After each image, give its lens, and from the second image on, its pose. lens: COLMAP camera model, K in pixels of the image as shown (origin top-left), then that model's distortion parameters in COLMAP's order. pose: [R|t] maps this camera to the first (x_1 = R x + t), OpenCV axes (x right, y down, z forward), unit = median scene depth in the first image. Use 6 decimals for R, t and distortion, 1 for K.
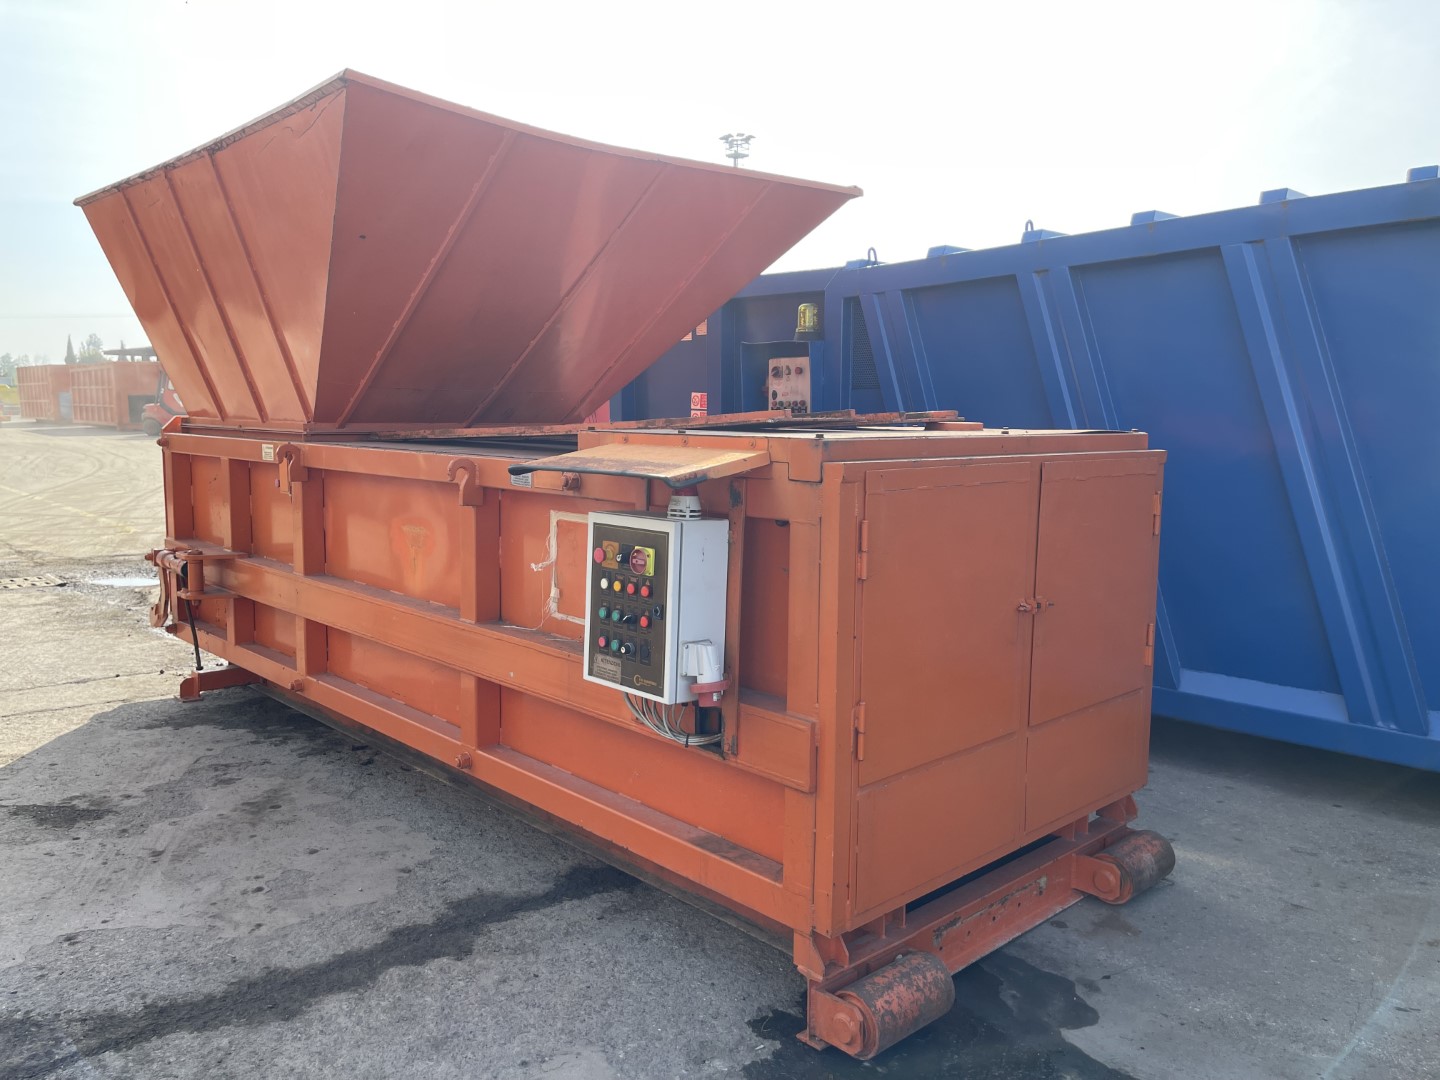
lens RADIAL K [[1089.4, 0, 720.0], [0, 1089.4, 540.0], [0, 0, 1]] dist [0.072885, -0.085027]
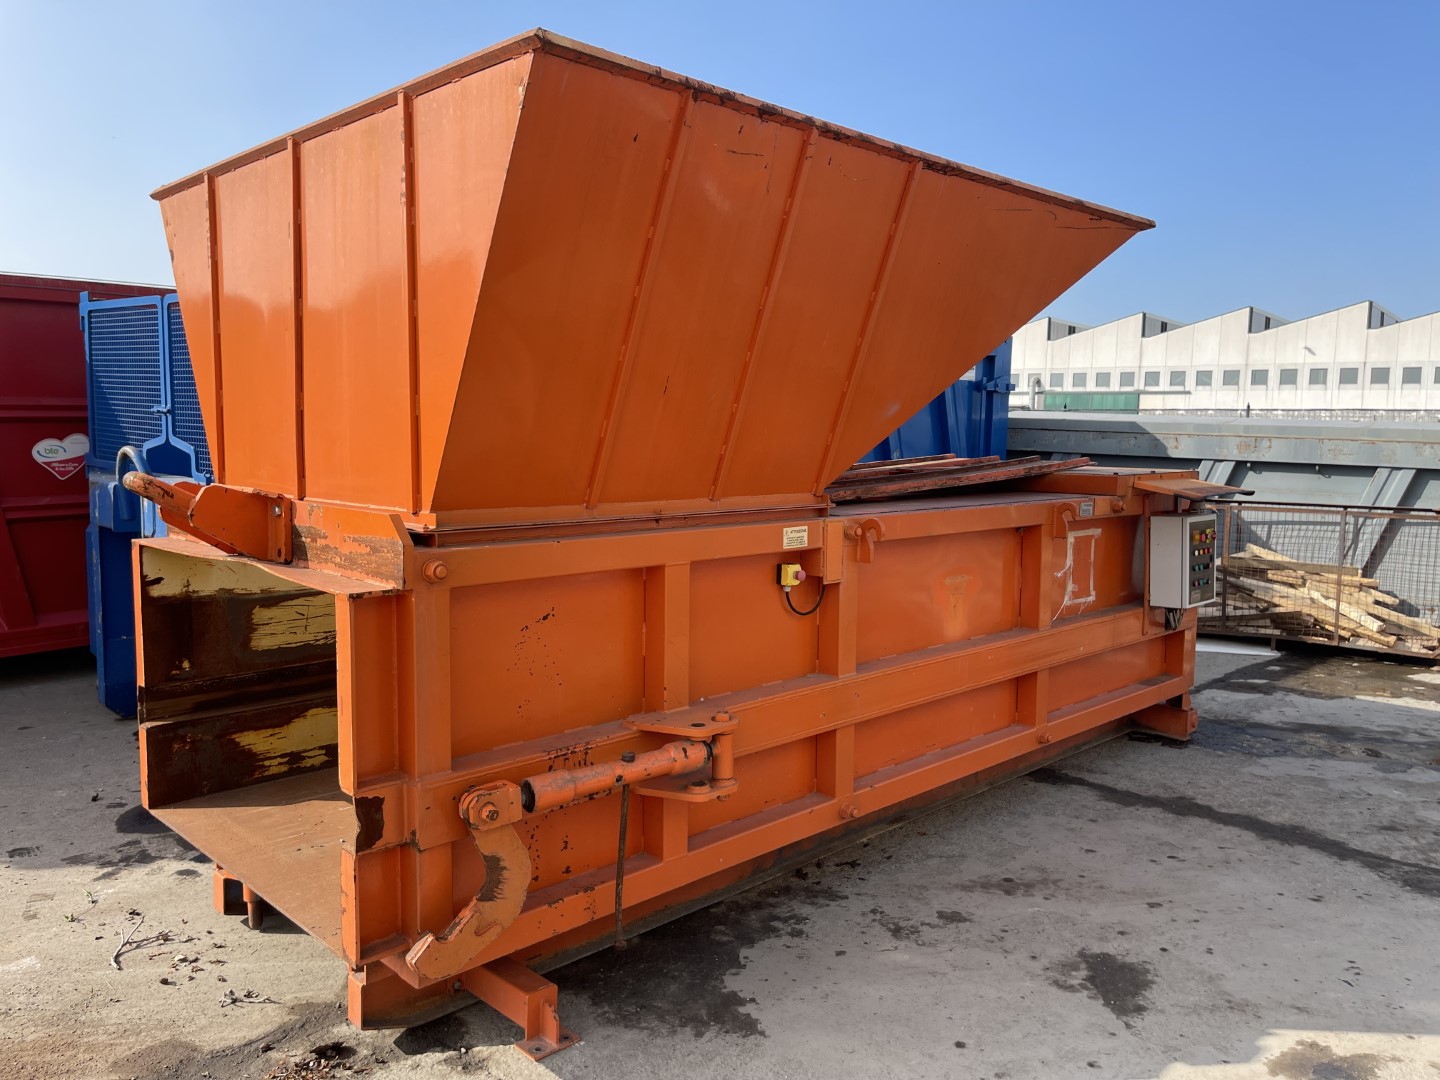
lens RADIAL K [[1089.4, 0, 720.0], [0, 1089.4, 540.0], [0, 0, 1]] dist [0.072885, -0.085027]
pose [[-0.018271, -0.118396, 0.992798, -1.477479], [0.107183, 0.987010, 0.119678, -0.222217], [-0.994071, 0.108598, -0.005344, 1.359628]]
